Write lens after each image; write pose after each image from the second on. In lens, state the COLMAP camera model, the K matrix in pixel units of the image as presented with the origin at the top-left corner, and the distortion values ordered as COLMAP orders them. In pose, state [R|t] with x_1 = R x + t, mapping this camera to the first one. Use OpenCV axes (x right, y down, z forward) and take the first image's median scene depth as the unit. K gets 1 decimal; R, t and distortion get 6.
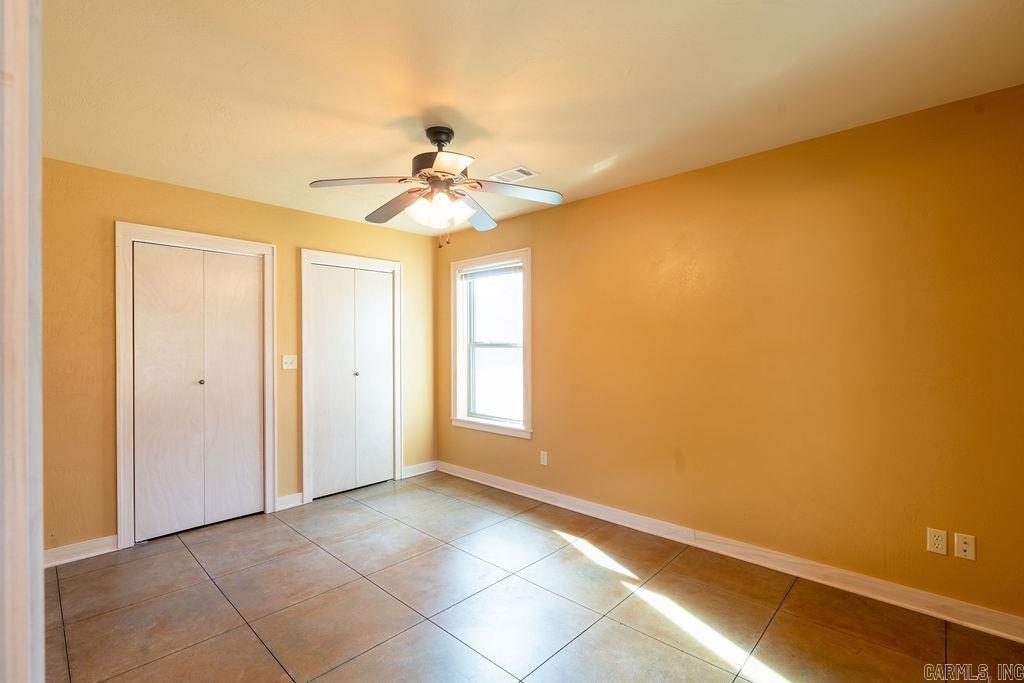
lens RADIAL K [[463.8, 0, 511.3], [0, 463.8, 344.0], [0, 0, 1]] dist [-0.007883, 0.002879]
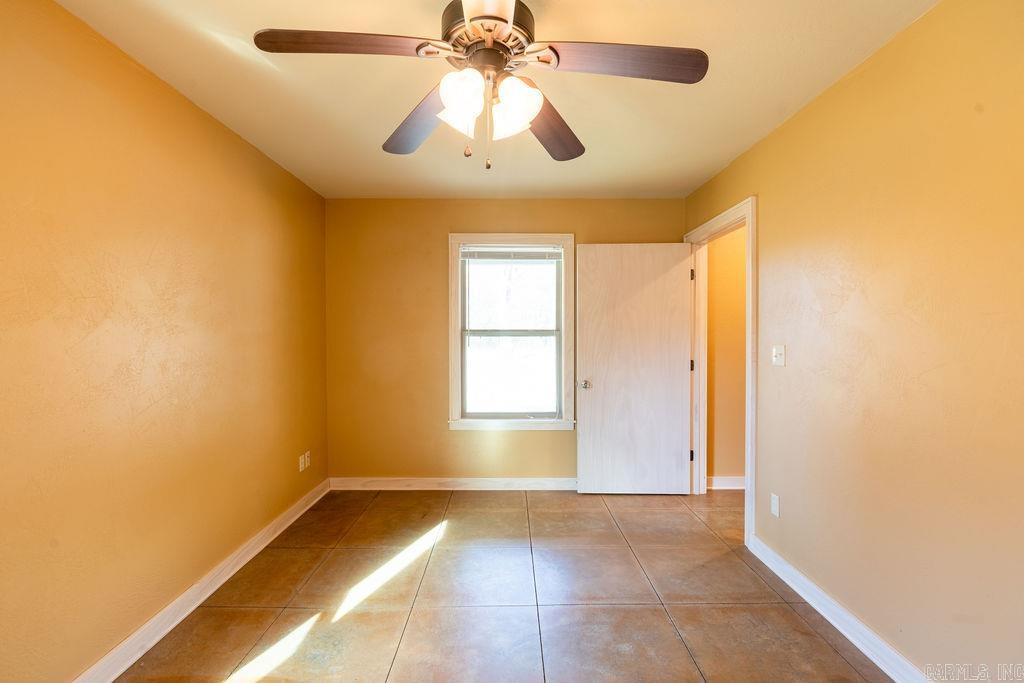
lens RADIAL K [[463.8, 0, 511.0], [0, 463.8, 342.2], [0, 0, 1]] dist [-0.007883, 0.002879]
pose [[-0.713564, -0.000508, 0.700590, -0.572195], [-0.002697, 0.999994, -0.002021, 0.016701], [-0.700585, -0.003332, -0.713561, 1.384530]]
